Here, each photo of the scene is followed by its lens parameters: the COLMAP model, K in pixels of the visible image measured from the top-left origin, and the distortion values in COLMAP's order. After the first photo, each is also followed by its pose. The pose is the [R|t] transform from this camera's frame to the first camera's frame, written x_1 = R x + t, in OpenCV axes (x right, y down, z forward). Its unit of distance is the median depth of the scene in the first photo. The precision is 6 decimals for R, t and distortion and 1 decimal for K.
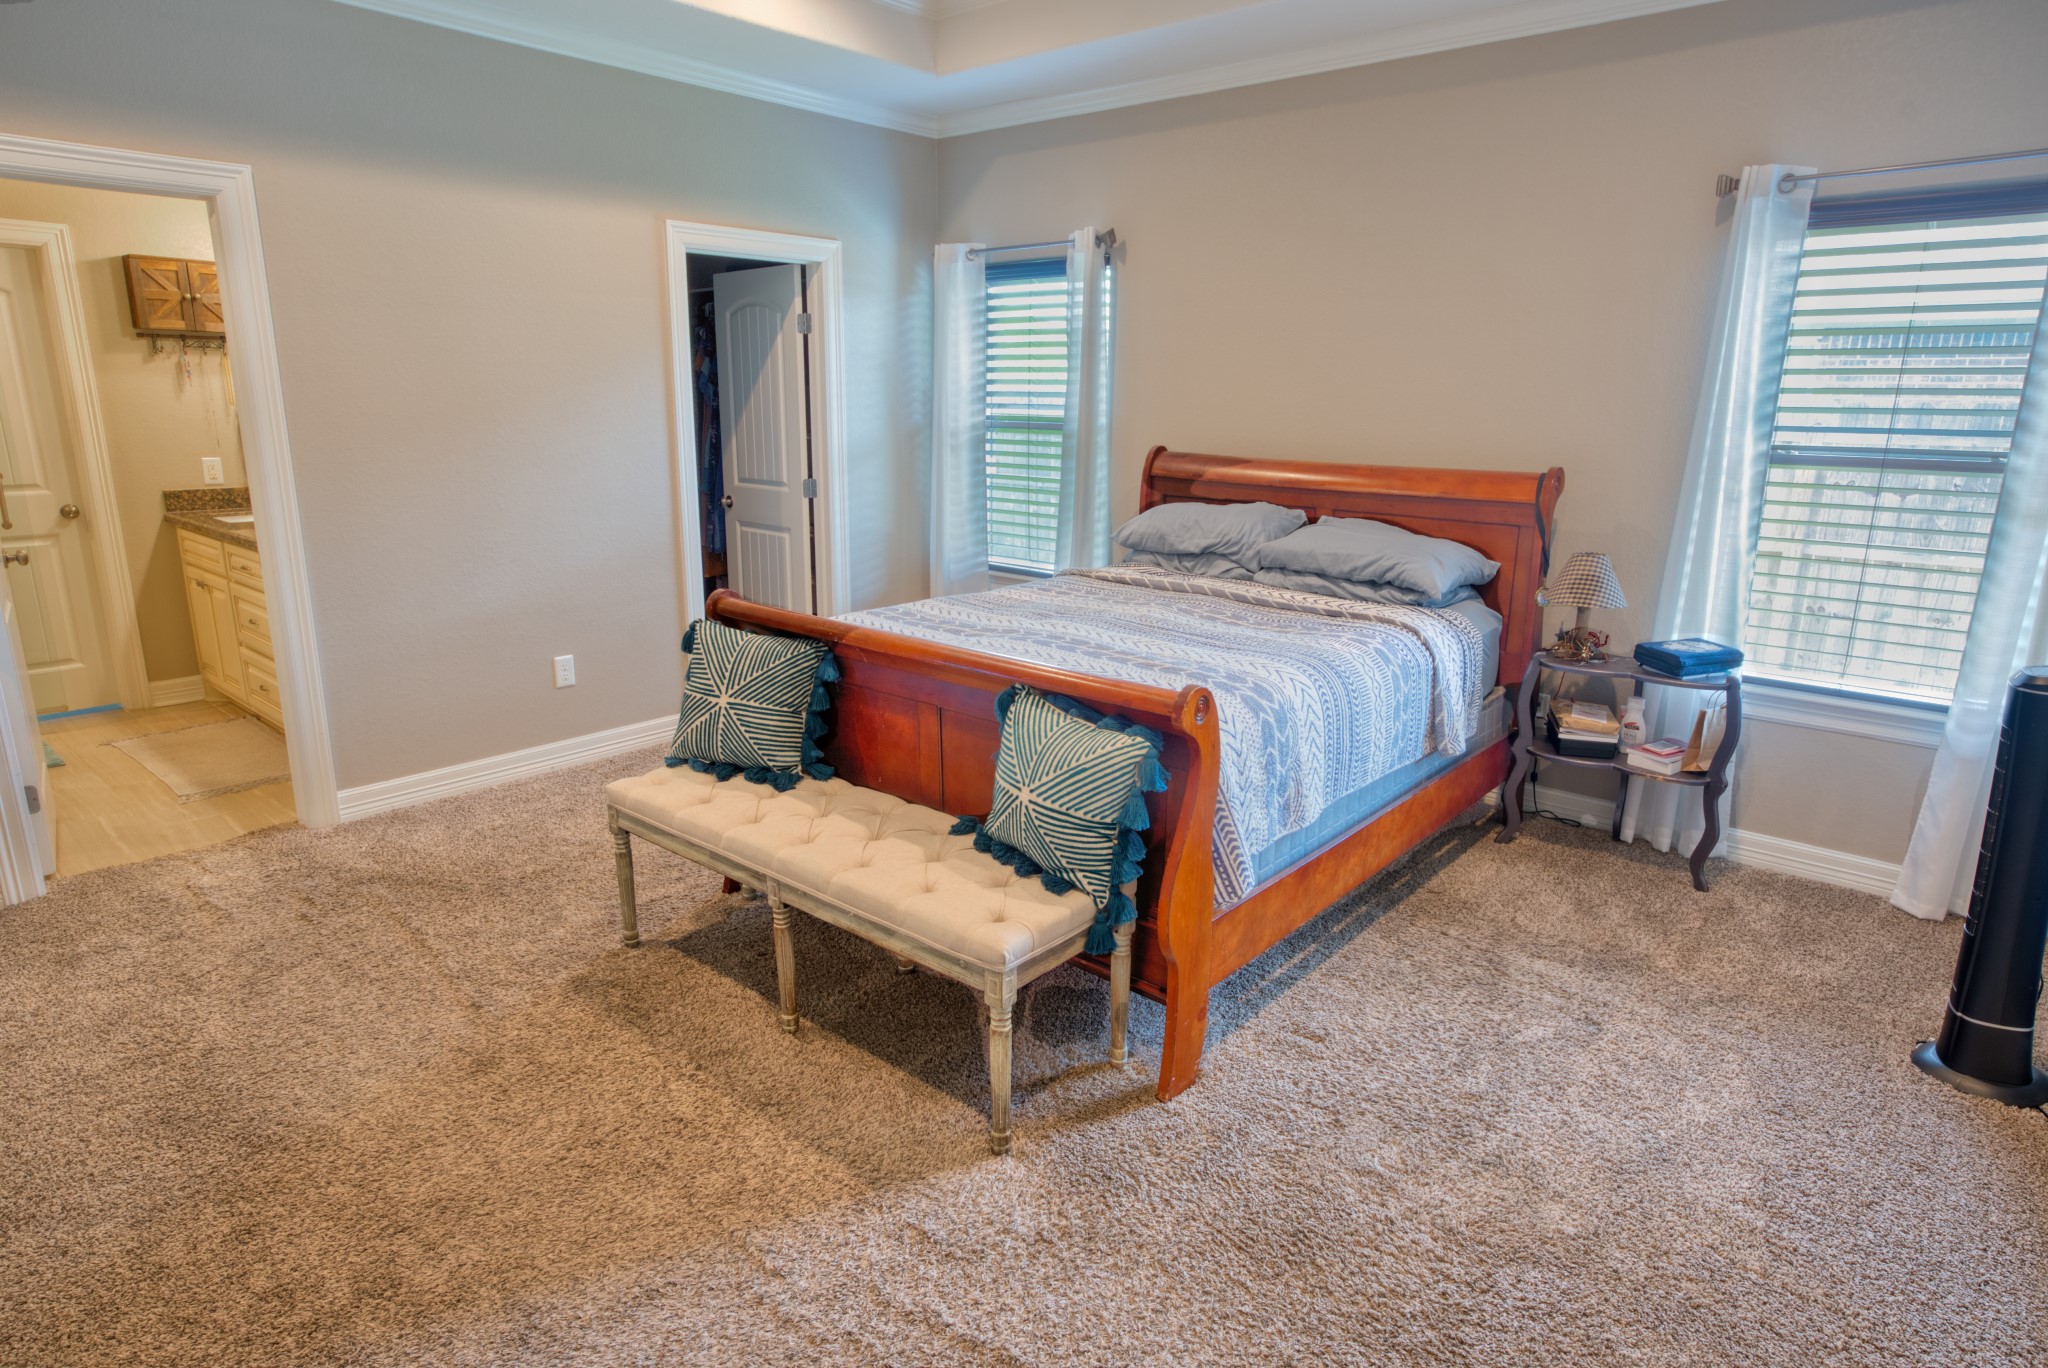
lens RADIAL K [[1173.6, 0, 1031.4], [0, 1173.6, 684.8], [0, 0, 1]] dist [-0.030105, 0.022034]
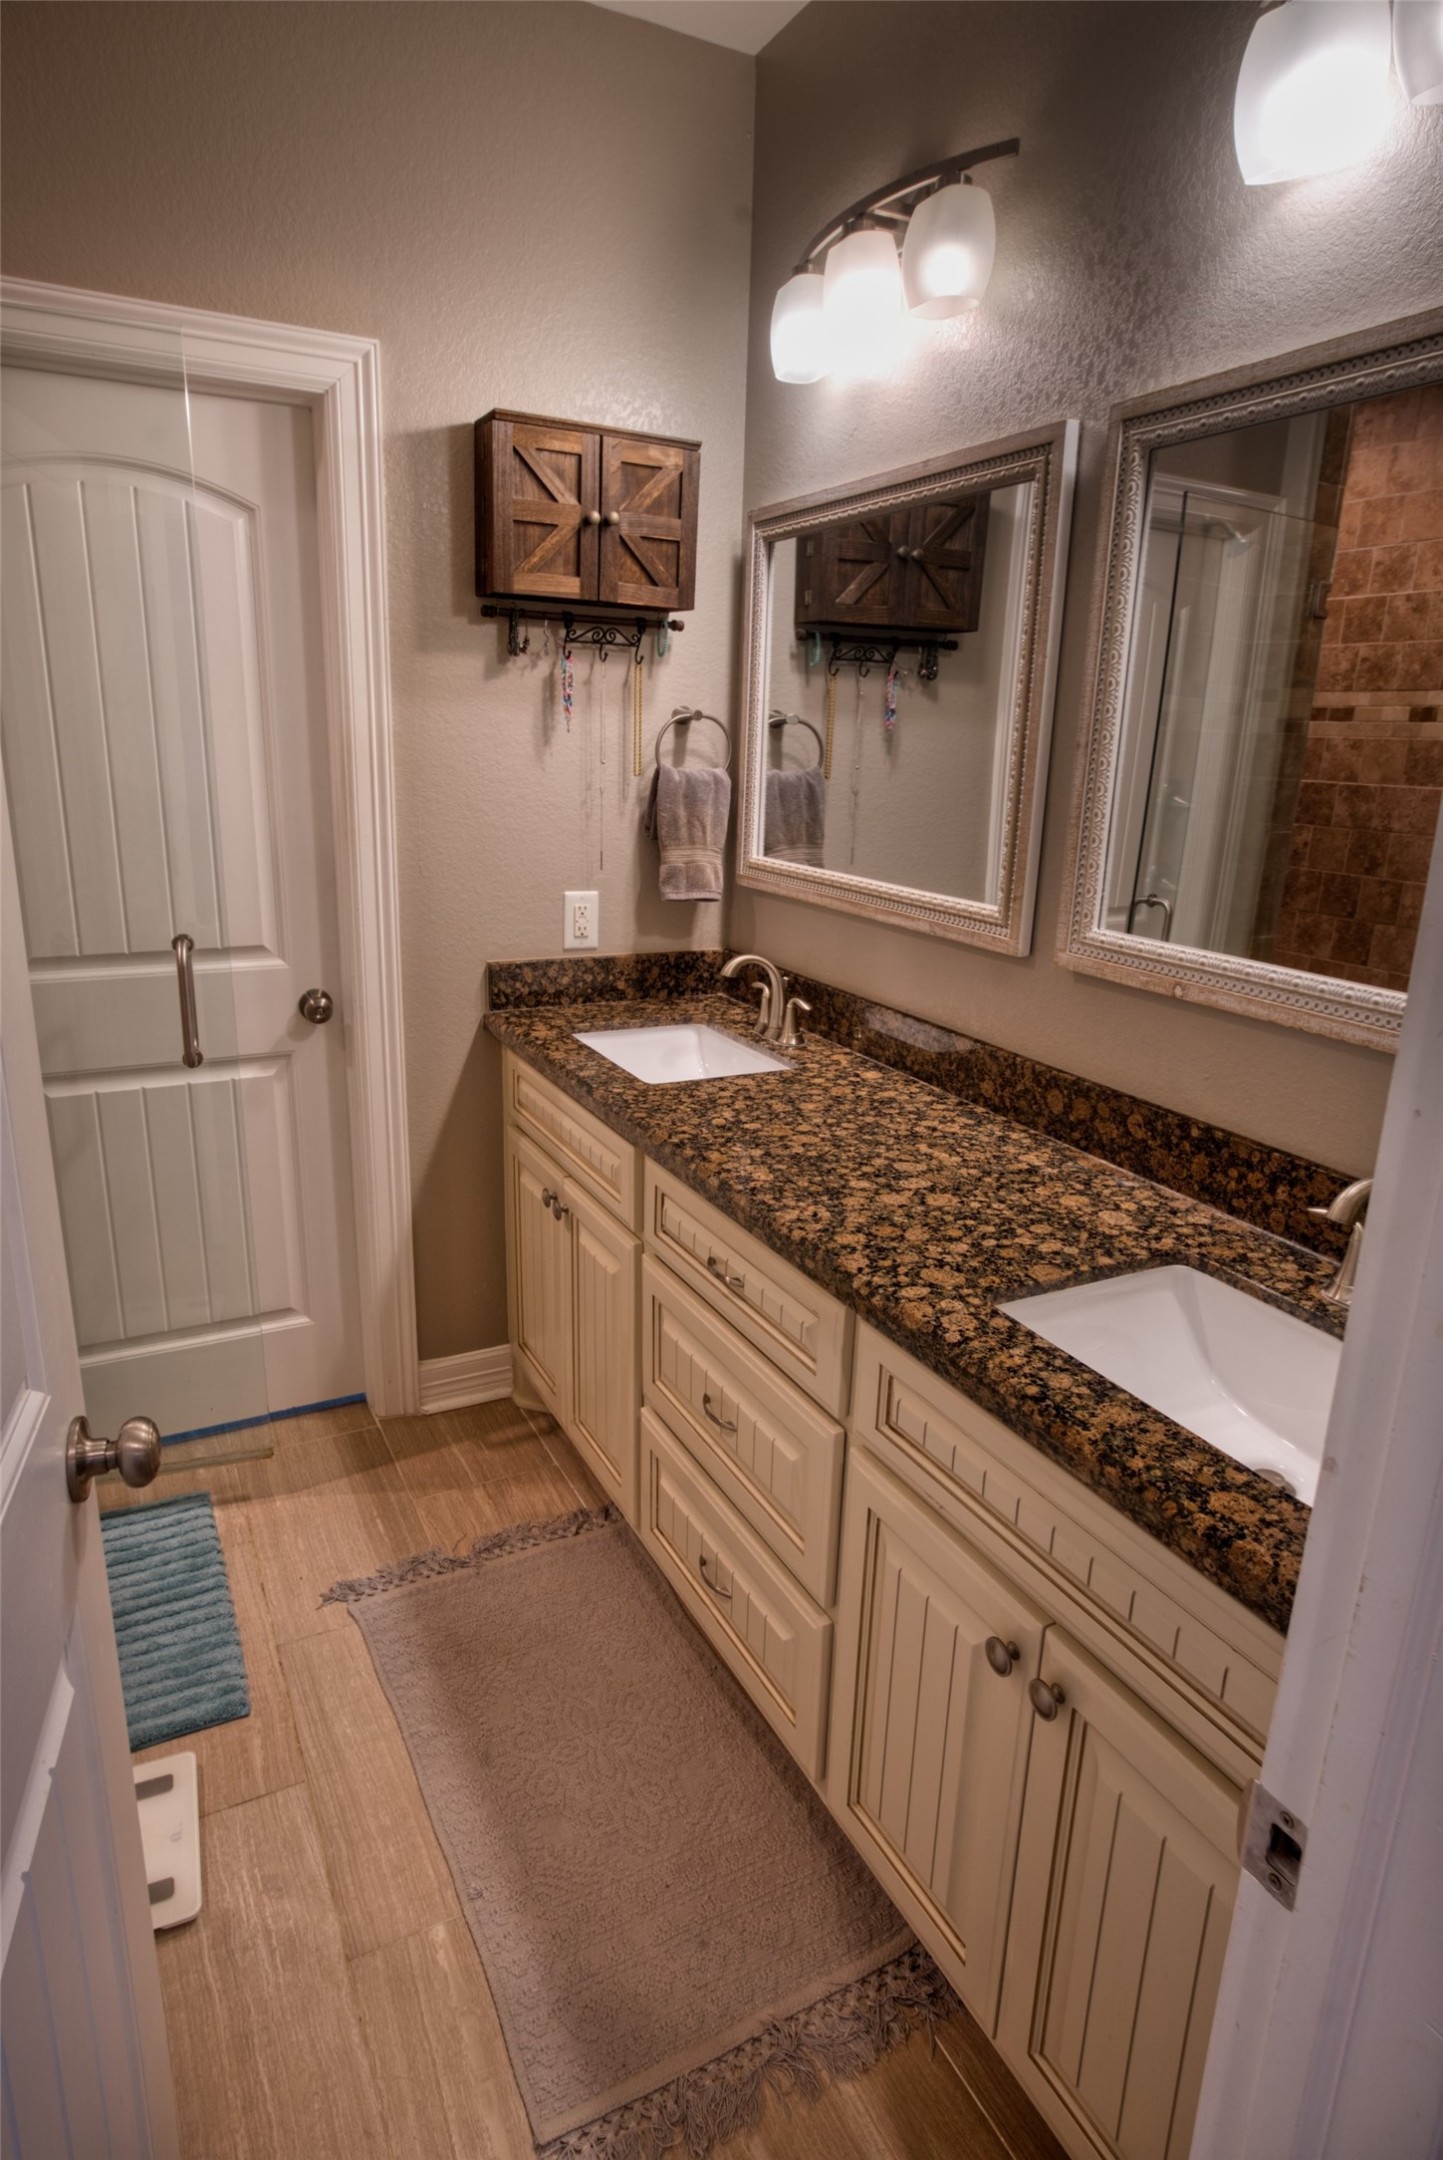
lens RADIAL K [[1237.8, 0, 717.0], [0, 1237.8, 1080.0], [0, 0, 1]] dist [-0.030105, 0.022034]
pose [[0.928810, 0.110842, -0.353591, -0.505157], [-0.105214, 0.993828, 0.035165, -0.152734], [0.355307, 0.004541, 0.934739, 0.601084]]
